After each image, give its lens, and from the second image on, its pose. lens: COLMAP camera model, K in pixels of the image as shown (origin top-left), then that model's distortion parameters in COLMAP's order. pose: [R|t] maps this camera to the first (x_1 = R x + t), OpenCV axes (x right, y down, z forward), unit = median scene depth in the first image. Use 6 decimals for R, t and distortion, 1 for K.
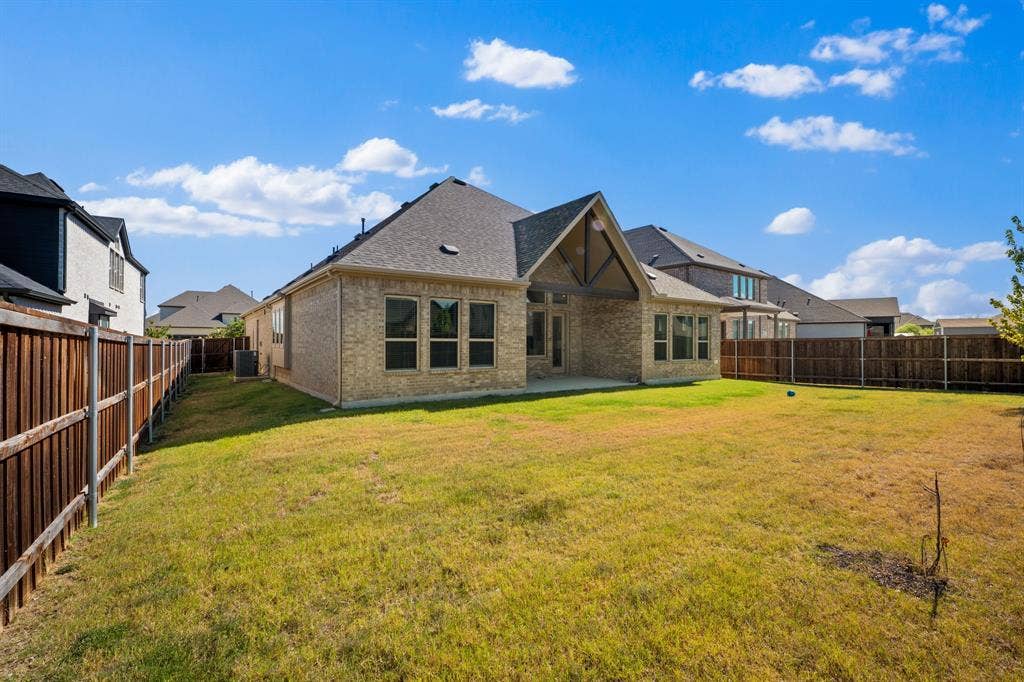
lens RADIAL K [[416.8, 0, 516.2], [0, 416.8, 337.7], [0, 0, 1]] dist [-0.000102, 0.000210]
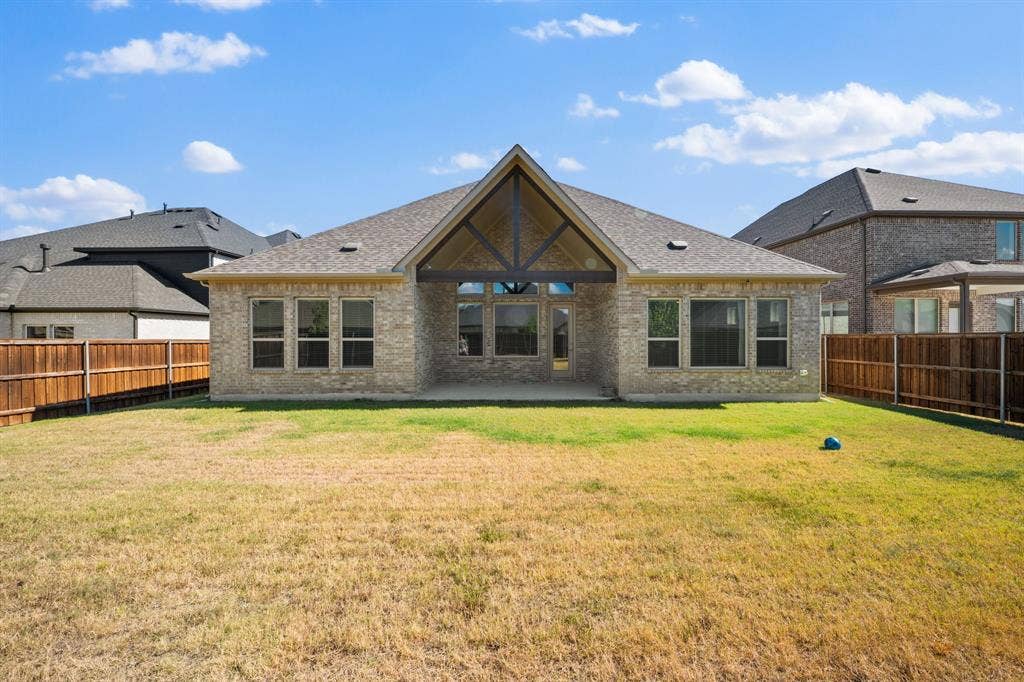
lens RADIAL K [[398.5, 0, 512.0], [0, 398.5, 341.0], [0, 0, 1]] dist [0.009084, 0.000104]
pose [[0.833455, -0.004332, -0.552570, 0.686773], [0.009532, 0.999933, 0.006539, 0.006368], [0.552505, -0.010717, 0.833441, 0.432278]]
